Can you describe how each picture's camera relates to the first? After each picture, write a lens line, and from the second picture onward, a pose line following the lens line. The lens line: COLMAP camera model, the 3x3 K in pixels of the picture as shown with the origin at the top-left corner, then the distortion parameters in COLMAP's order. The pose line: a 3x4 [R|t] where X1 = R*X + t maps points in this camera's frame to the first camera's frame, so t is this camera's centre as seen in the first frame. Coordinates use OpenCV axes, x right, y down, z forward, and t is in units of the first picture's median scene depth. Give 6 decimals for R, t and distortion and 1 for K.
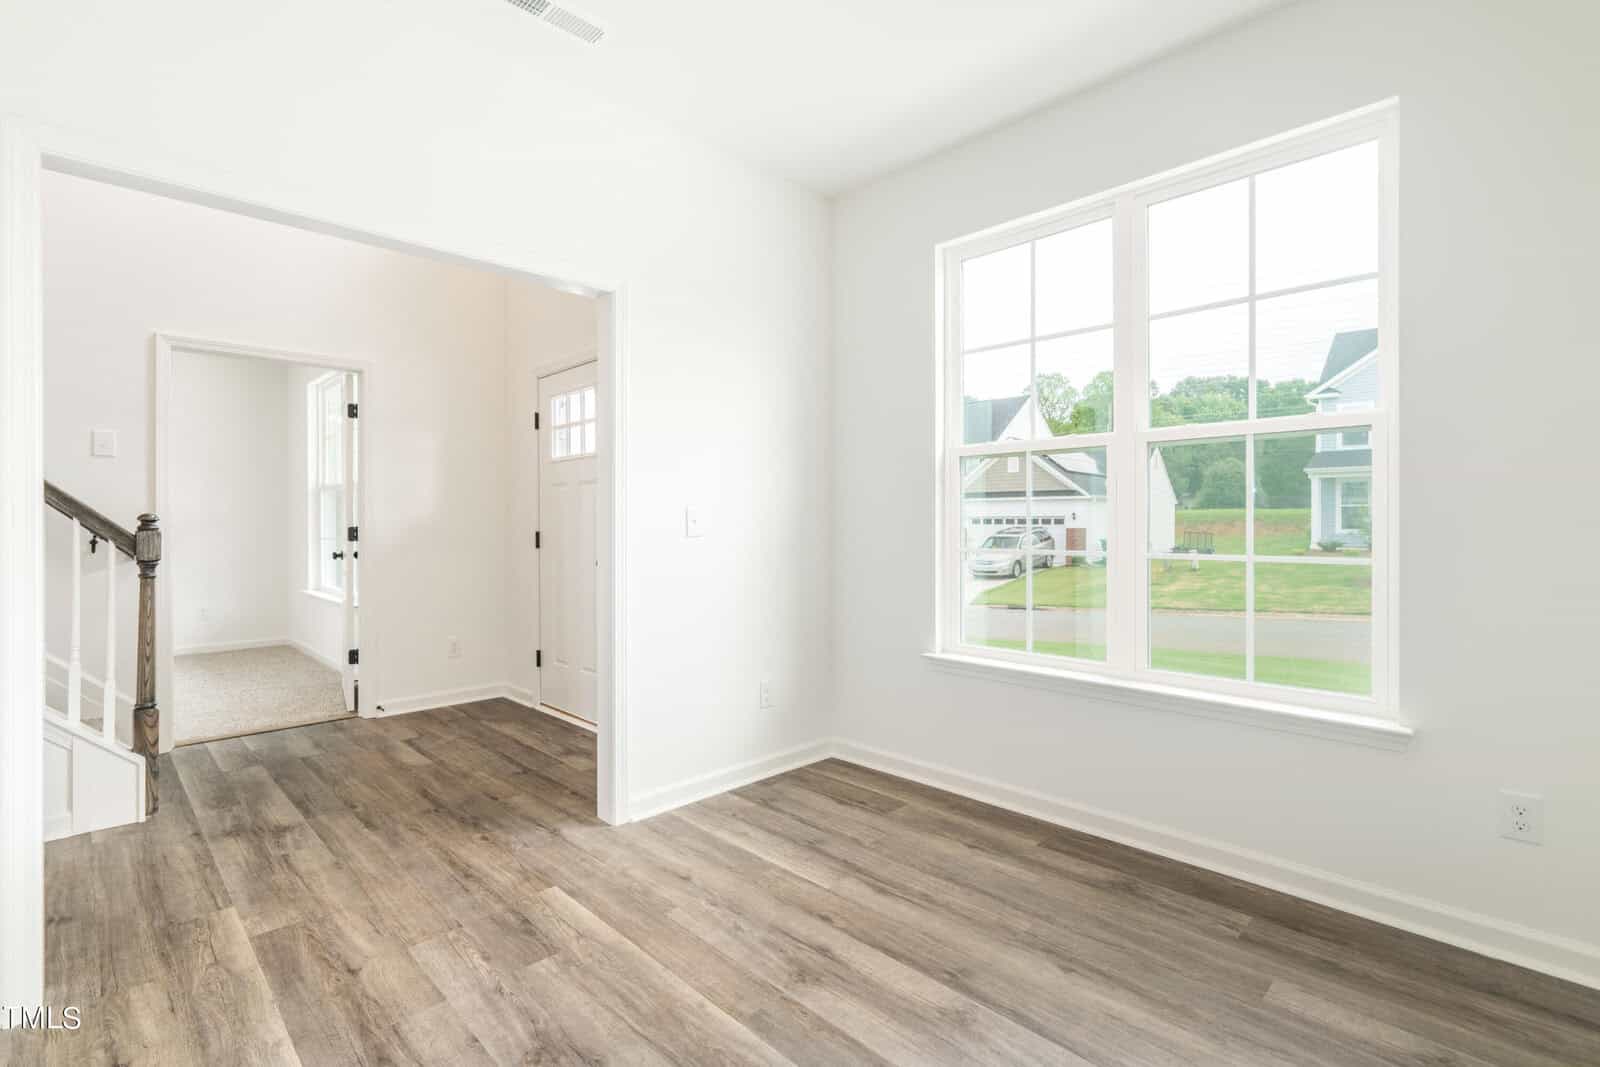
lens RADIAL K [[728.8, 0, 797.3], [0, 728.8, 537.5], [0, 0, 1]] dist [-0.001540, -0.000126]
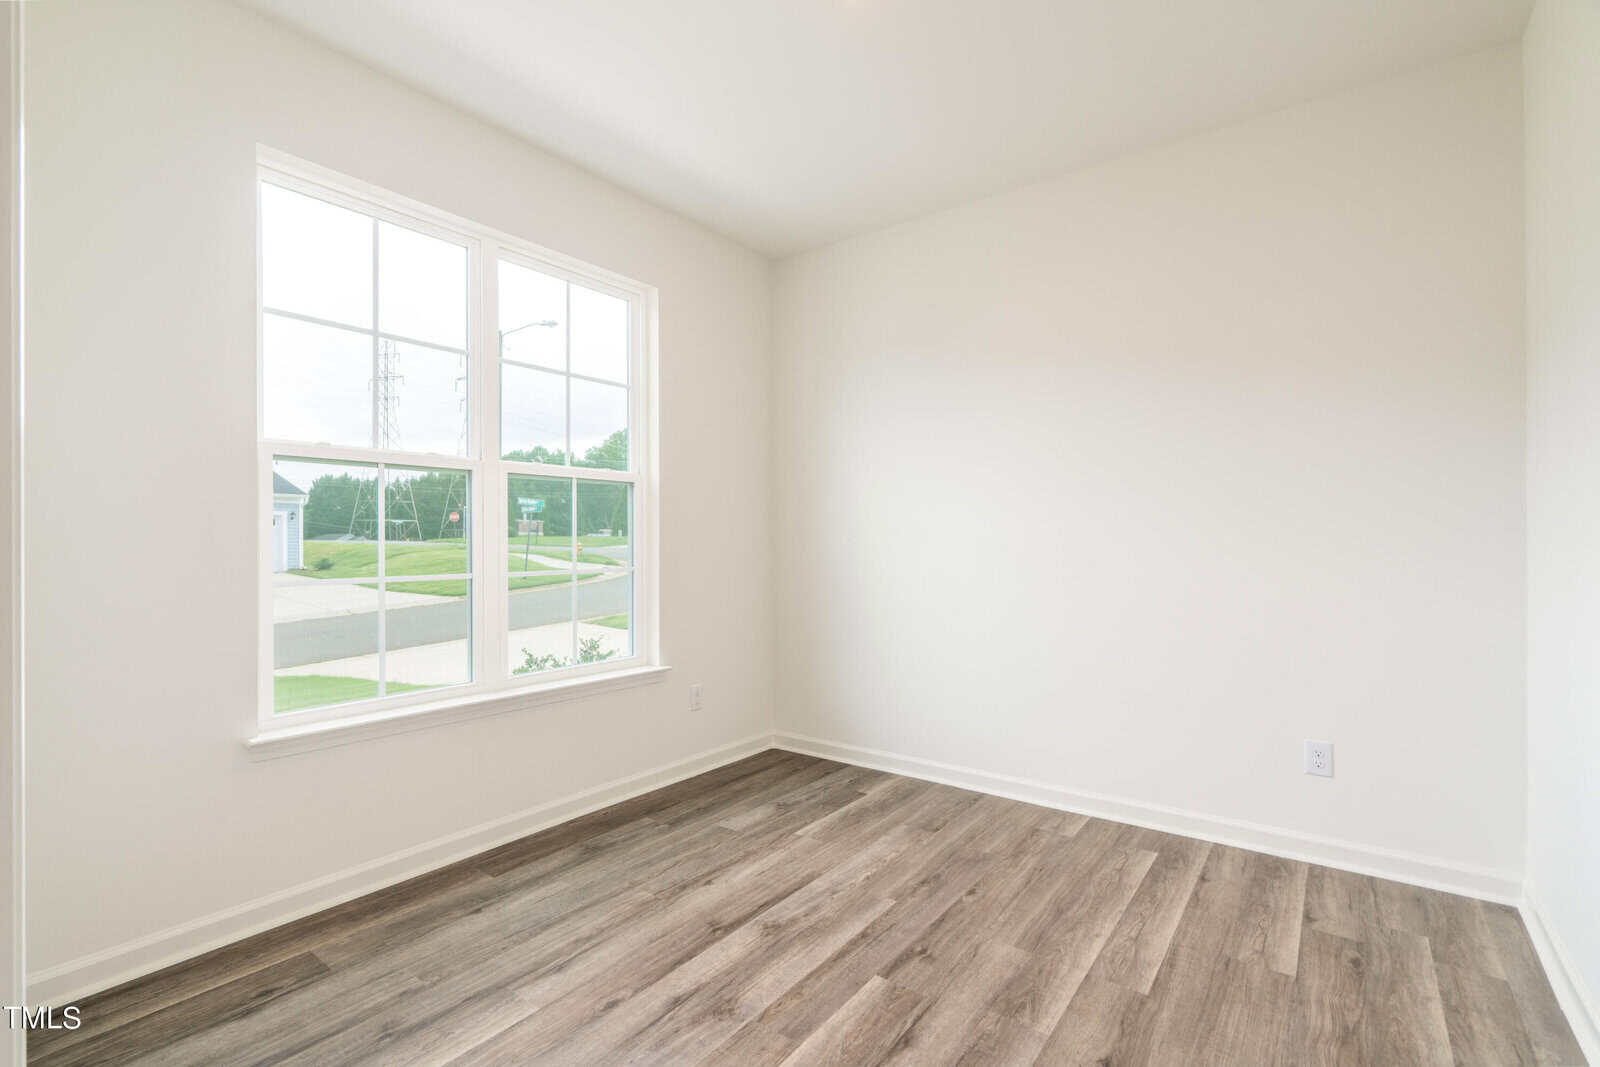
lens RADIAL K [[728.8, 0, 797.3], [0, 728.8, 537.5], [0, 0, 1]] dist [-0.001540, -0.000126]
pose [[-0.141527, 0.006363, 0.989914, -0.809401], [0.021468, 0.999764, -0.003357, -0.020566], [-0.989702, 0.020776, -0.141630, 0.853334]]
